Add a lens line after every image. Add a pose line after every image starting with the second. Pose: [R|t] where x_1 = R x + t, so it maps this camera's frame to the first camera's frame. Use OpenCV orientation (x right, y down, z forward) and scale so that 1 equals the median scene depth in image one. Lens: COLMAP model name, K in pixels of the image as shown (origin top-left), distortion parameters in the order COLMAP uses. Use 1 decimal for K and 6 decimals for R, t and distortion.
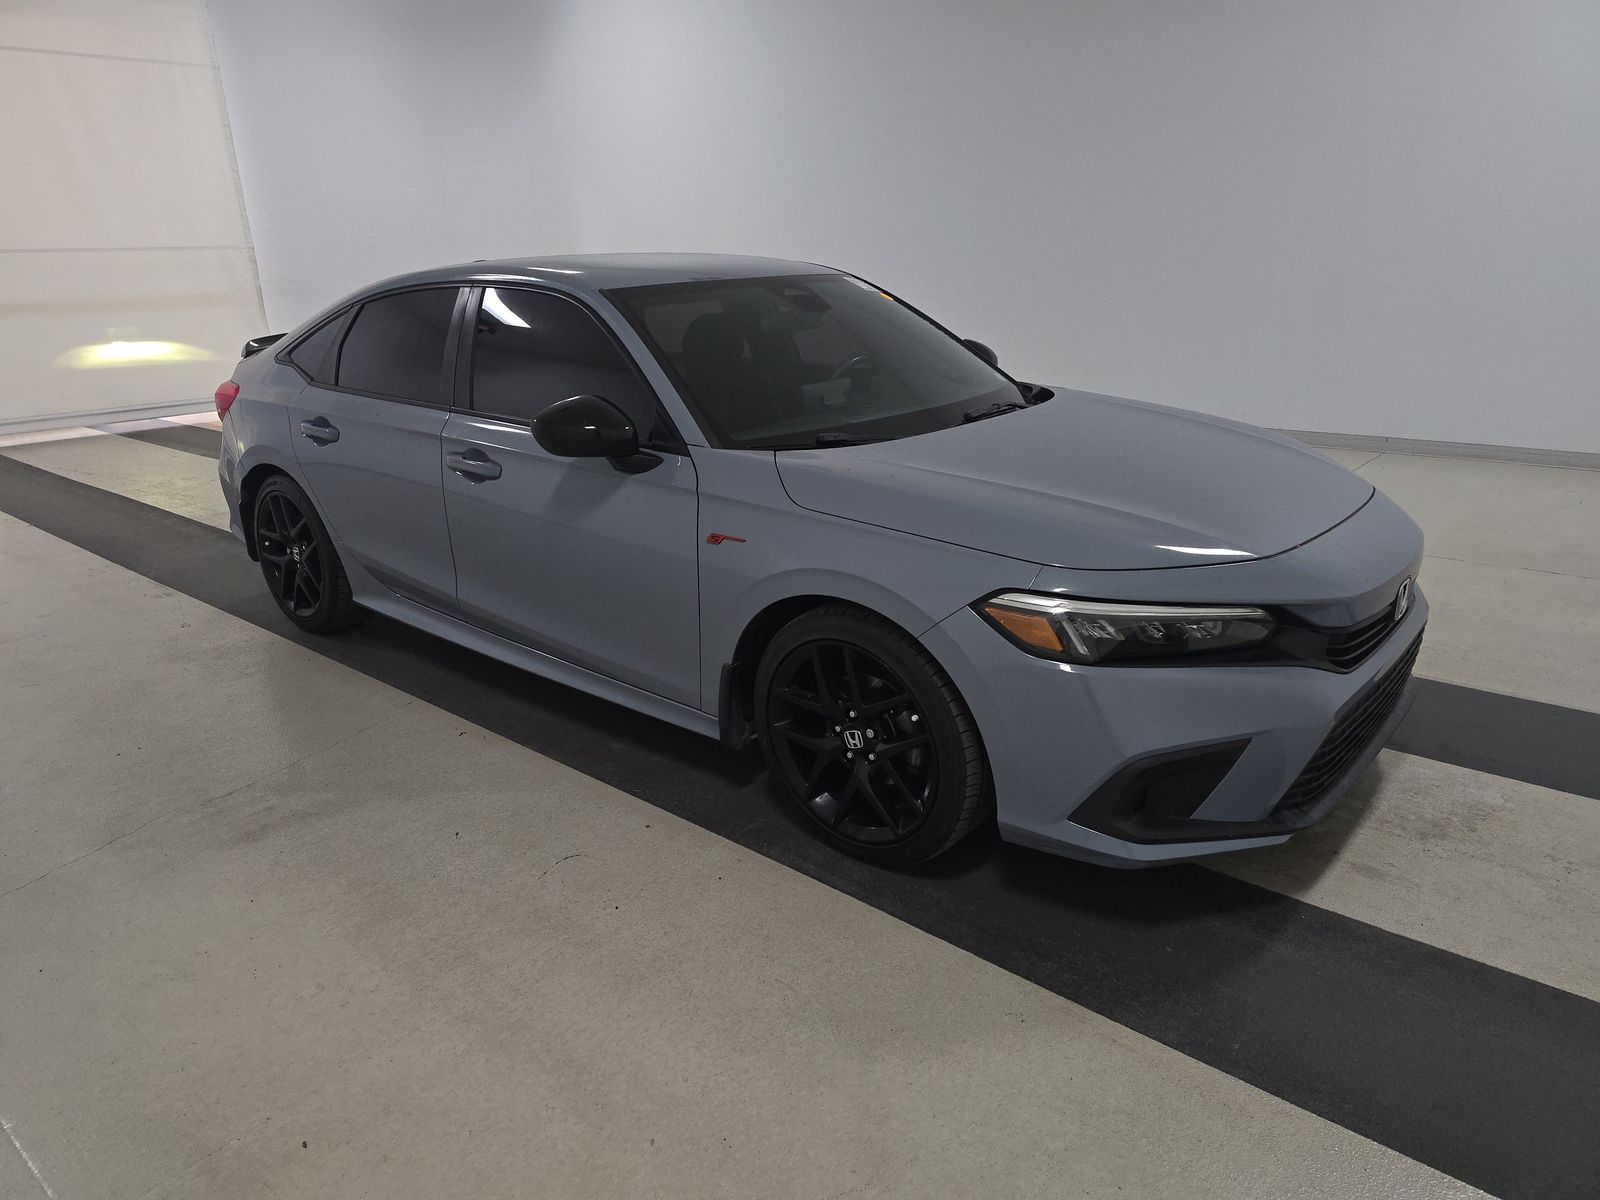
lens RADIAL K [[1064.5, 0, 800.0], [0, 1064.5, 600.0], [0, 0, 1]] dist [0.045203, -0.038765]
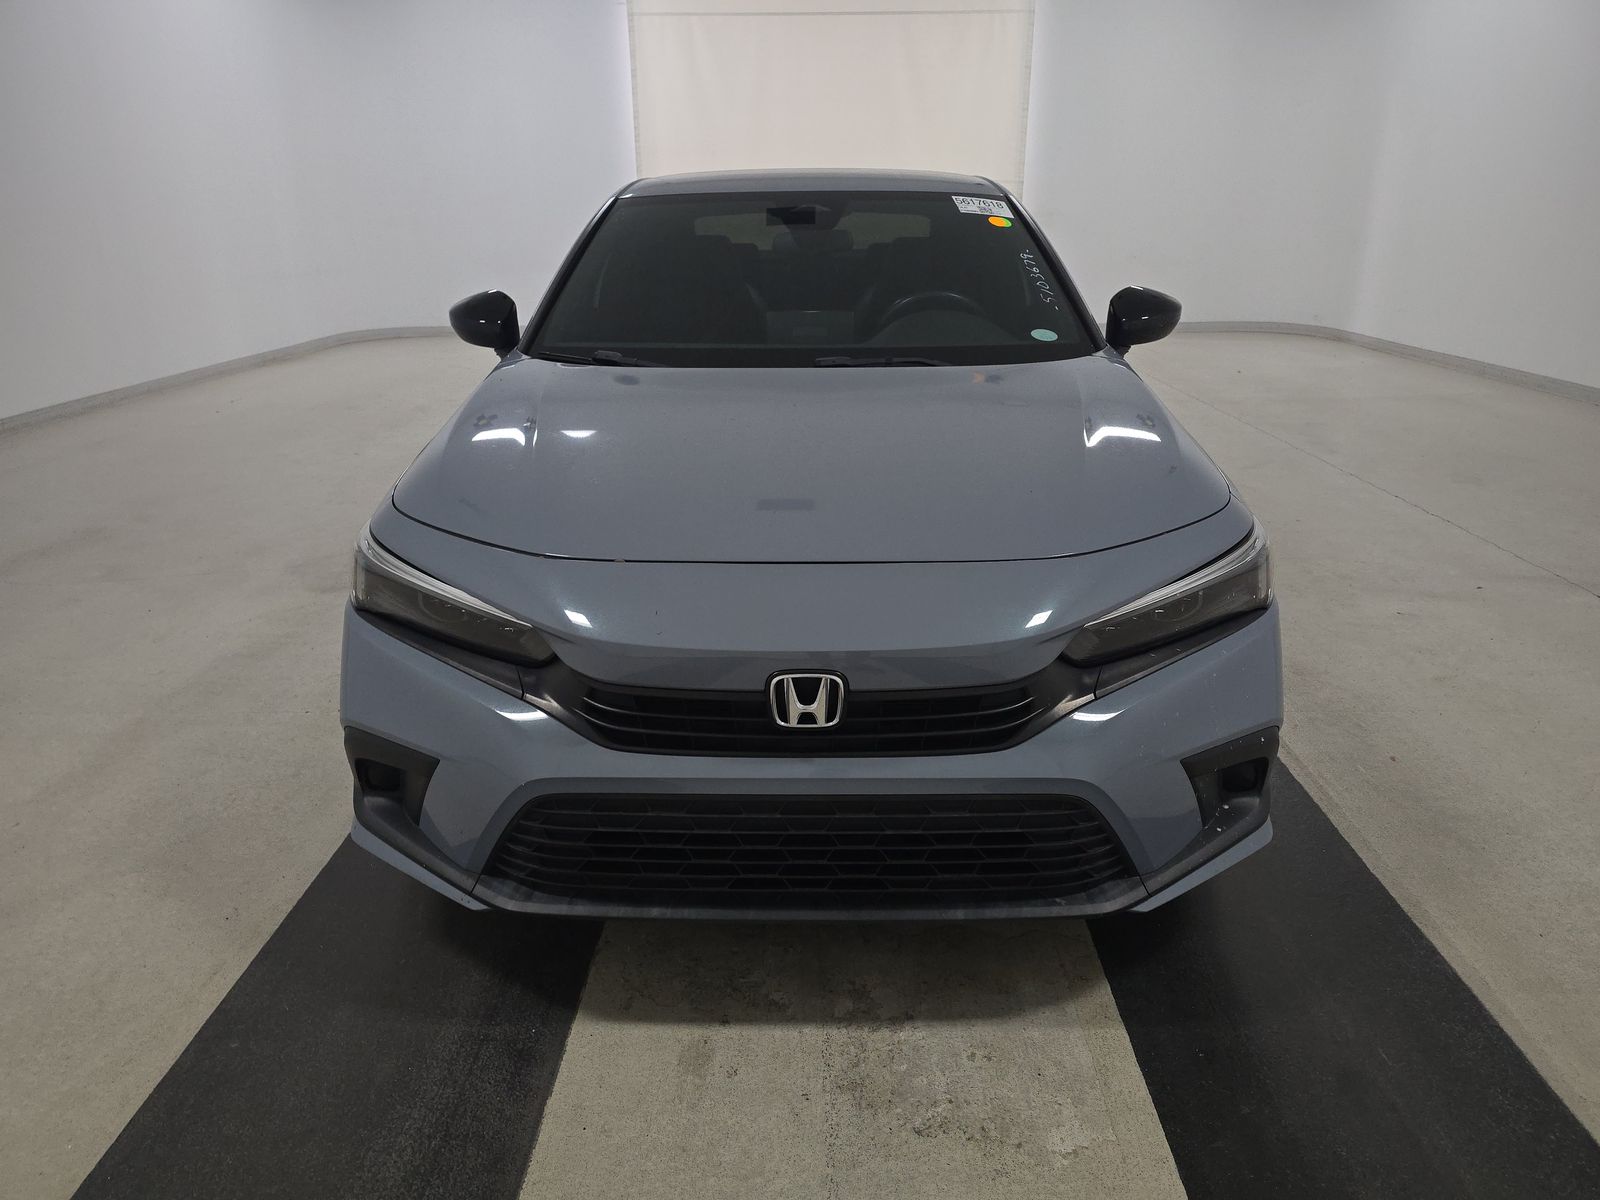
lens RADIAL K [[1064.5, 0, 800.0], [0, 1064.5, 600.0], [0, 0, 1]] dist [0.045203, -0.038765]
pose [[0.642295, 0.286025, -0.711089, 0.904530], [-0.253776, 0.954791, 0.154826, -0.139849], [0.723225, 0.081013, 0.685844, 0.514224]]
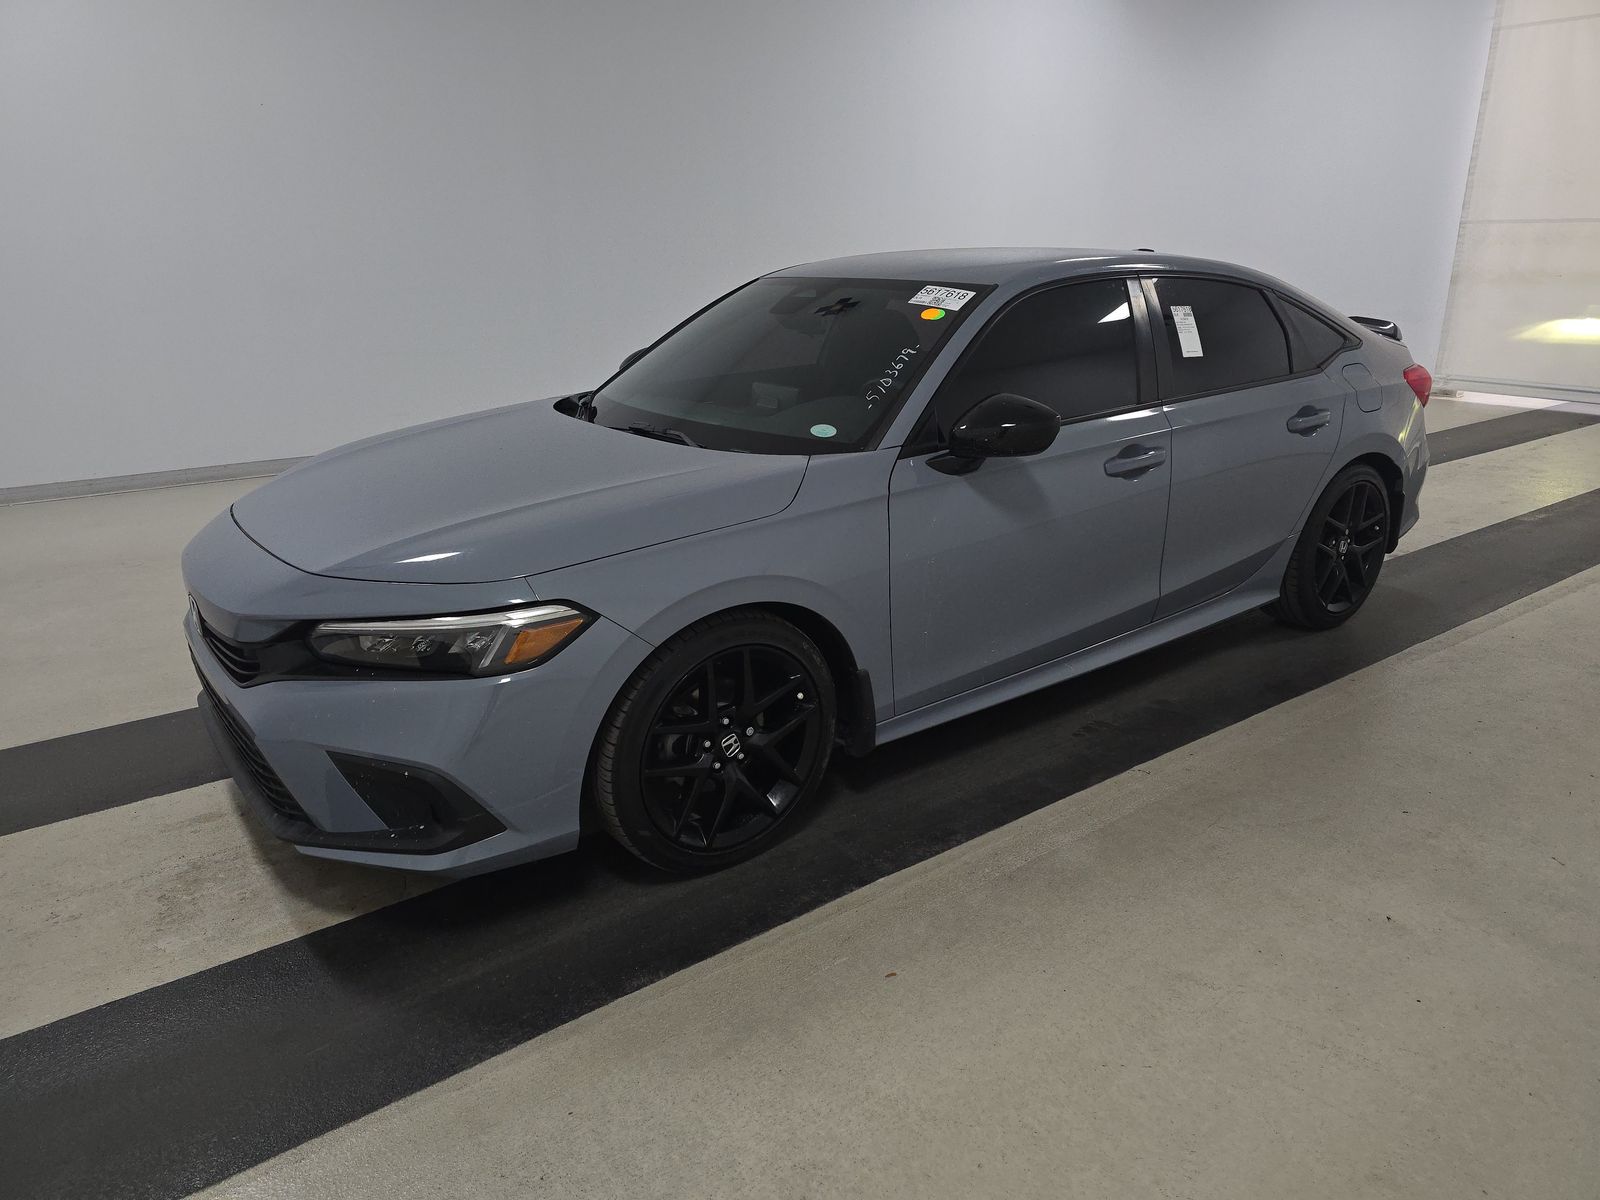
lens RADIAL K [[1064.5, 0, 800.0], [0, 1064.5, 600.0], [0, 0, 1]] dist [0.045203, -0.038765]
pose [[-0.216062, 0.334091, -0.917442, 1.260266], [-0.288558, 0.875815, 0.386889, -0.530791], [0.932766, 0.348327, -0.092825, 1.493653]]
